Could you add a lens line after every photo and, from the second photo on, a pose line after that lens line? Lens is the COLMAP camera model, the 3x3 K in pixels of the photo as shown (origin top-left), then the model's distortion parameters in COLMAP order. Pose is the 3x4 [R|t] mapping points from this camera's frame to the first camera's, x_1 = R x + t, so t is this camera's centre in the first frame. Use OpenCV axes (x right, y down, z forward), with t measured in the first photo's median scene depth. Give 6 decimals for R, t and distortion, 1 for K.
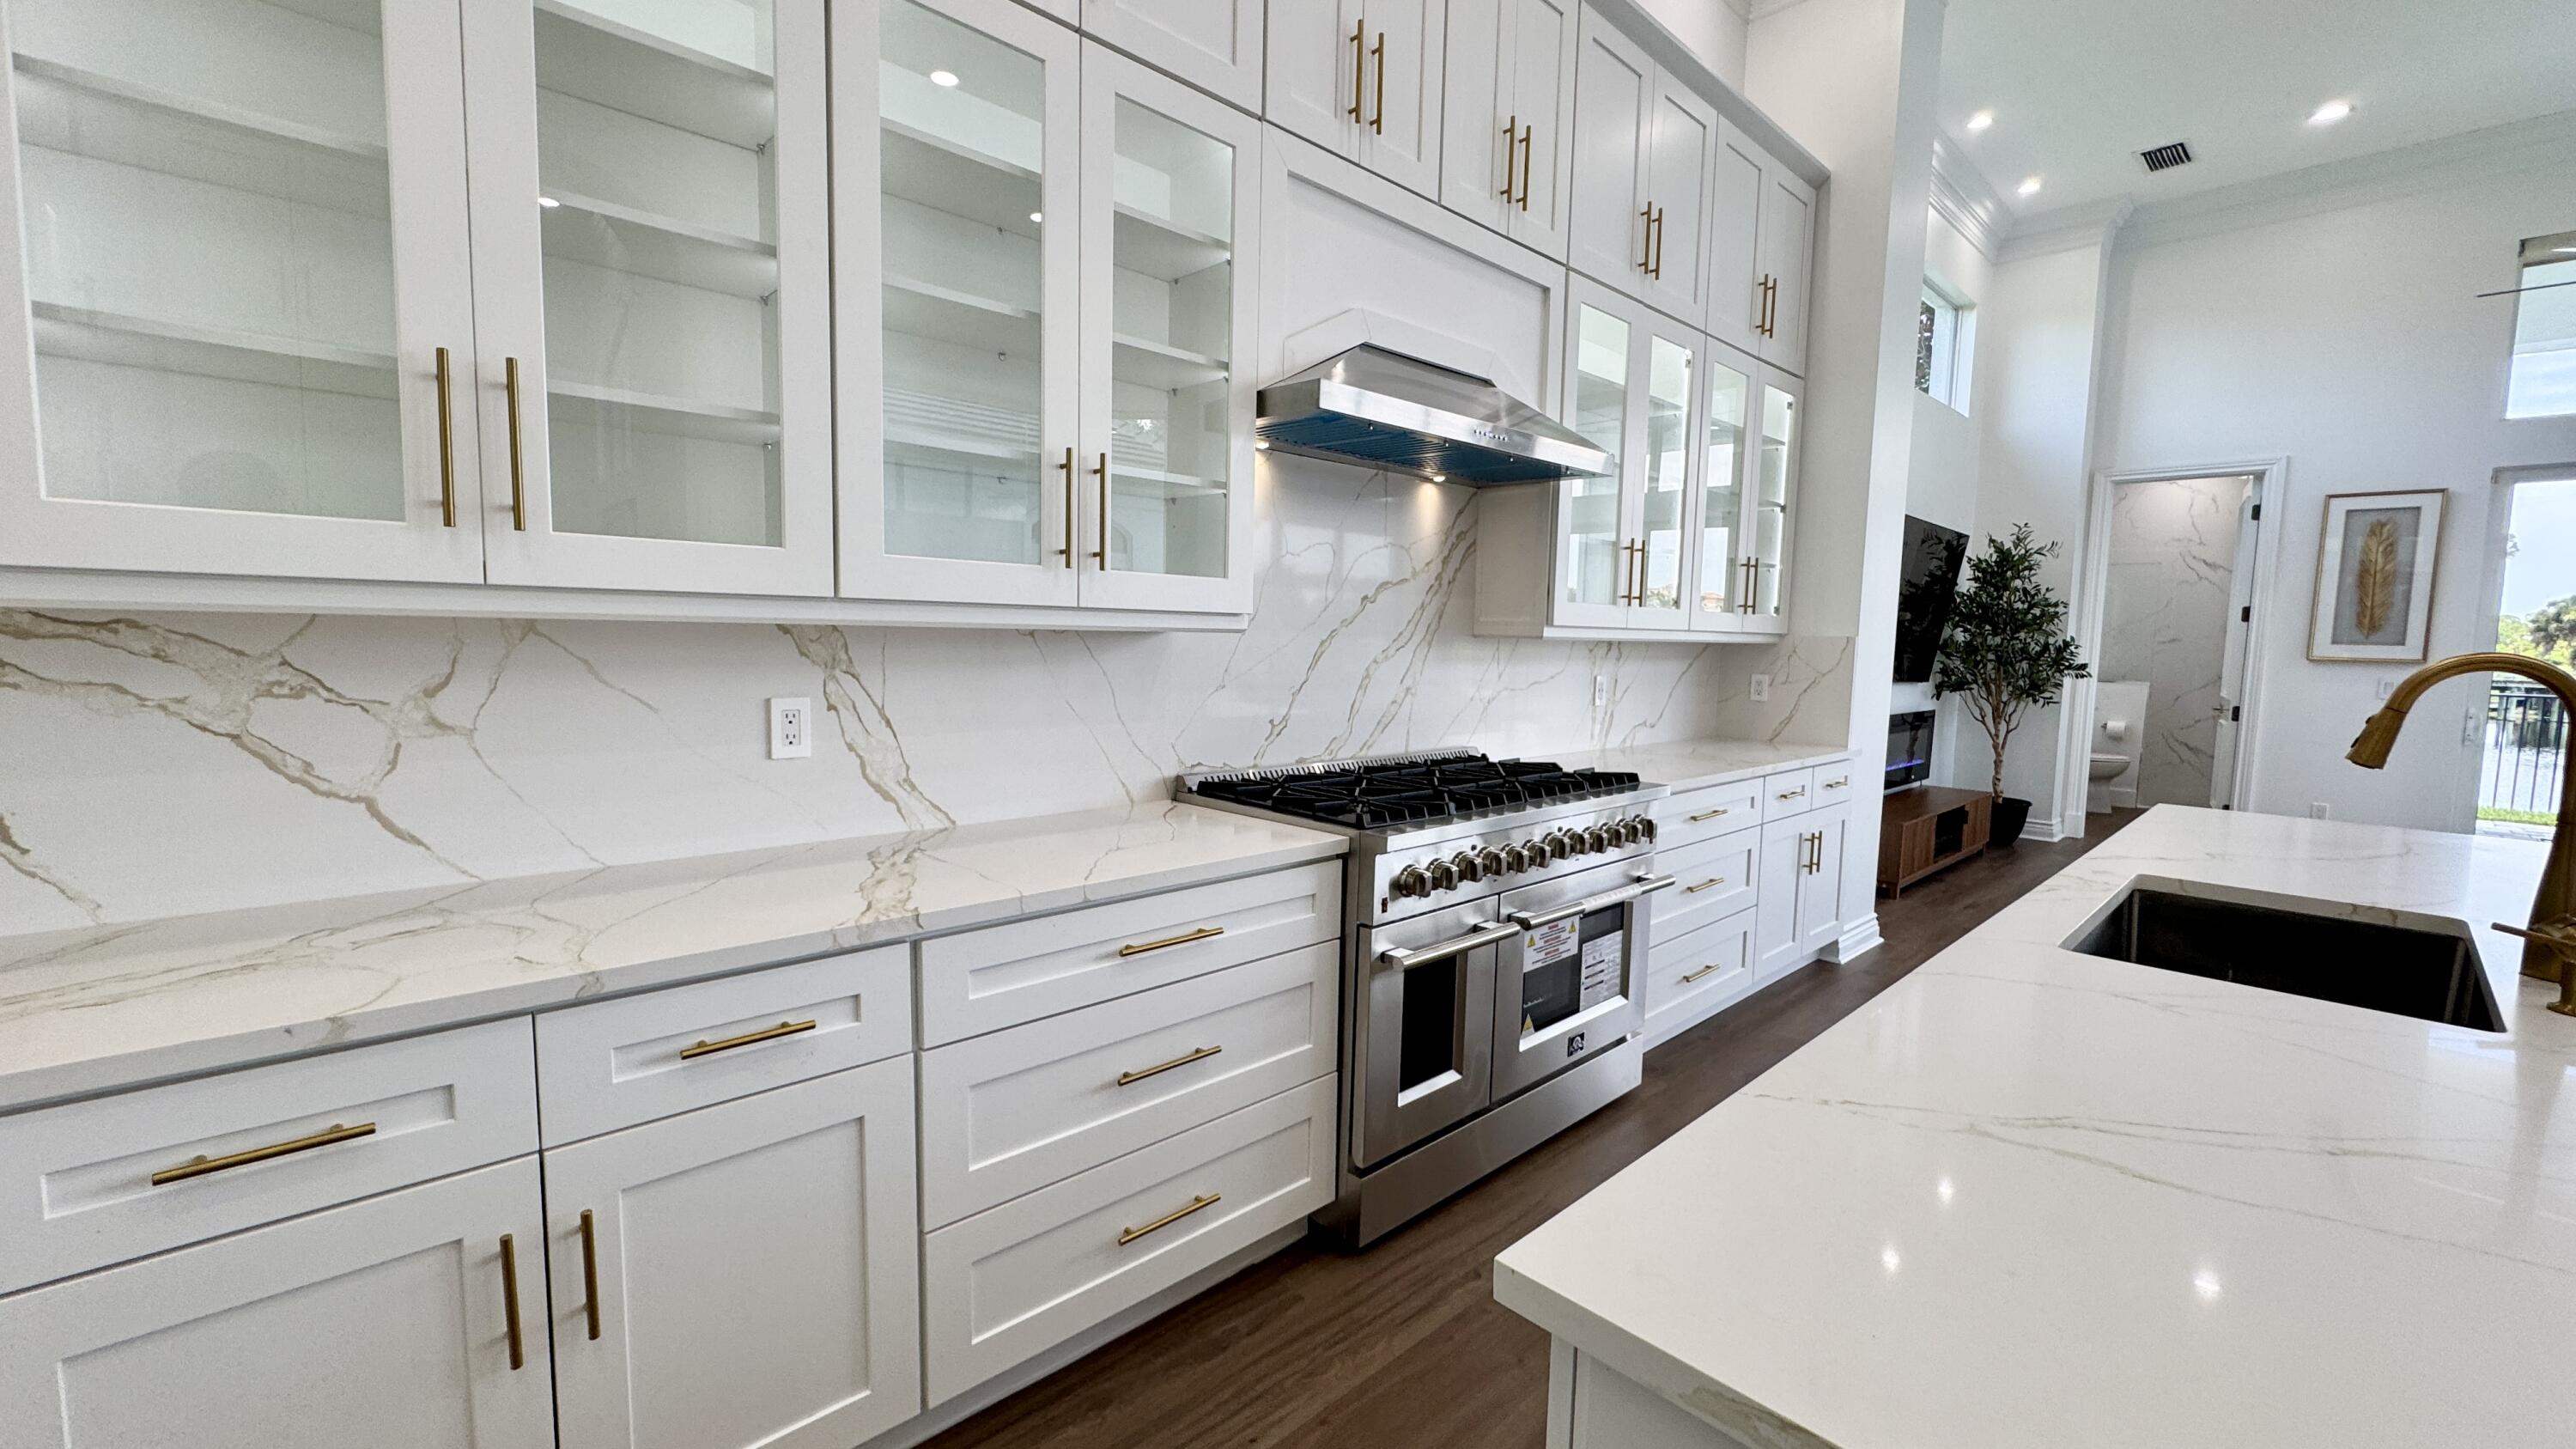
lens RADIAL K [[1022.4, 0, 1288.0], [0, 1022.4, 724.5], [0, 0, 1]] dist [-0.004128, -0.000370]
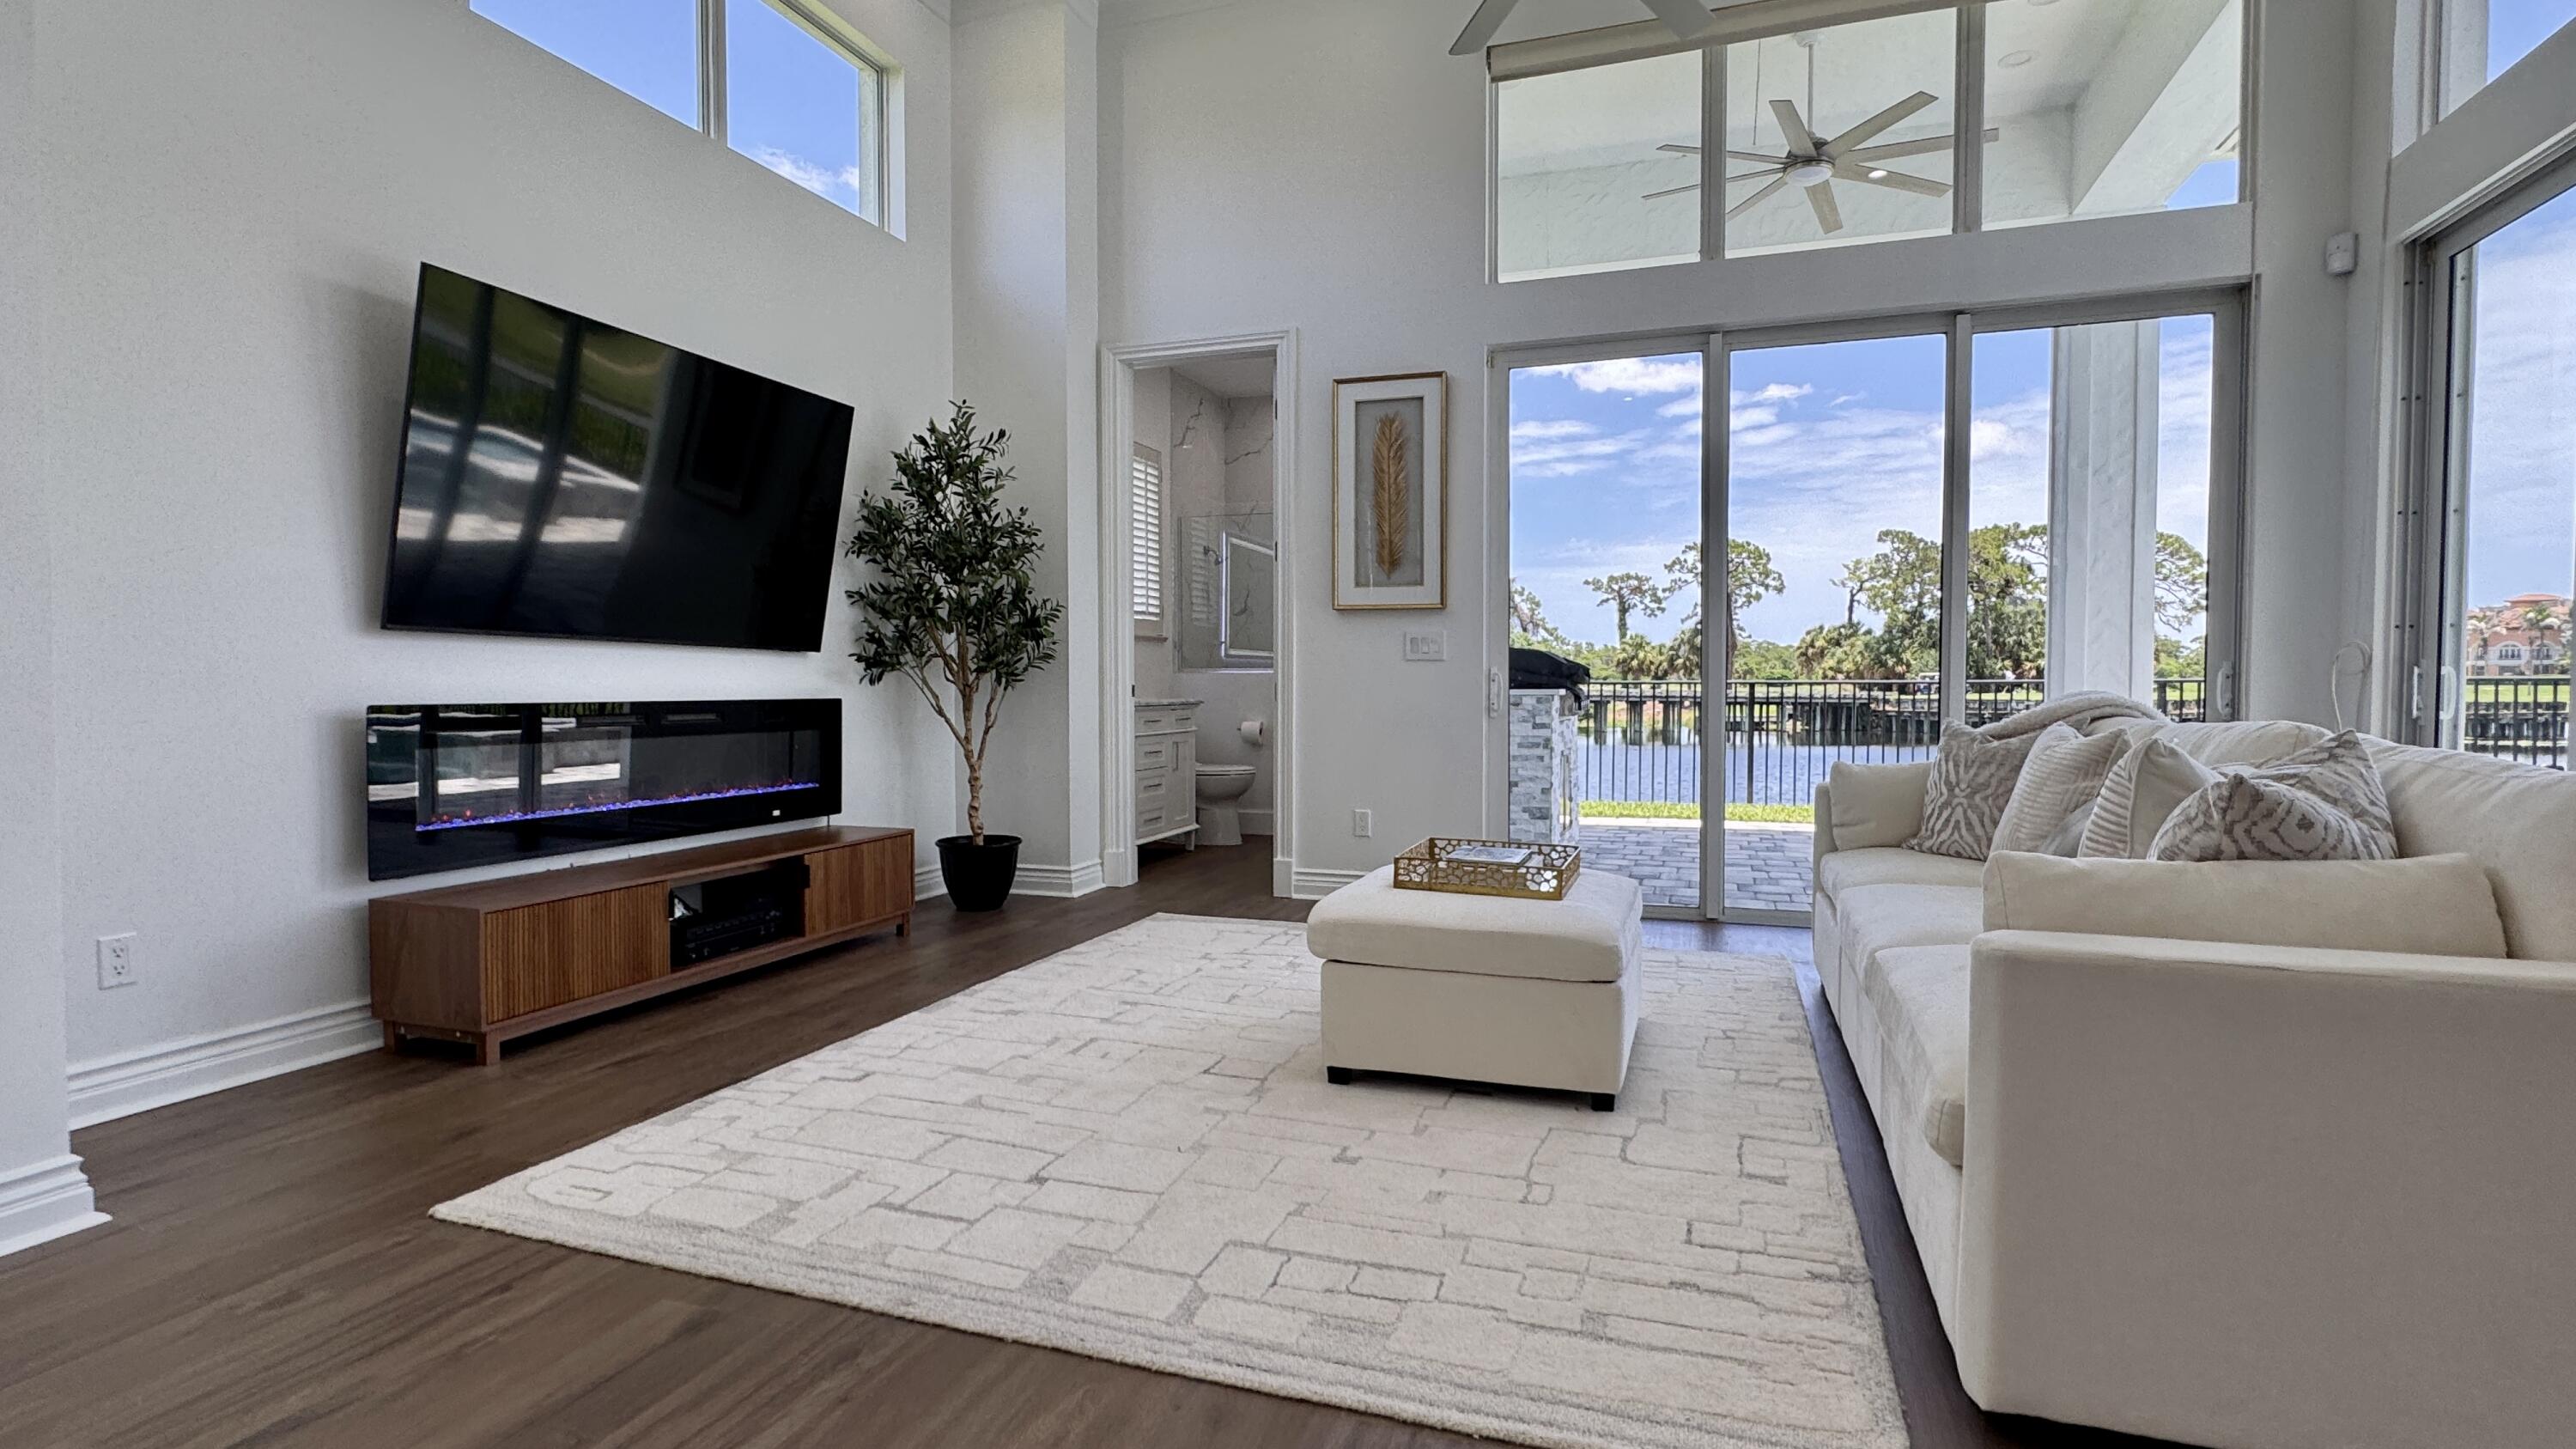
lens RADIAL K [[1236.6, 0, 1288.0], [0, 1236.6, 724.5], [0, 0, 1]] dist [-0.001609, -0.000543]
pose [[0.884085, -0.036761, 0.465877, 0.605894], [0.060642, 0.997497, -0.036370, 0.049620], [-0.463374, 0.060406, 0.884101, 0.269911]]
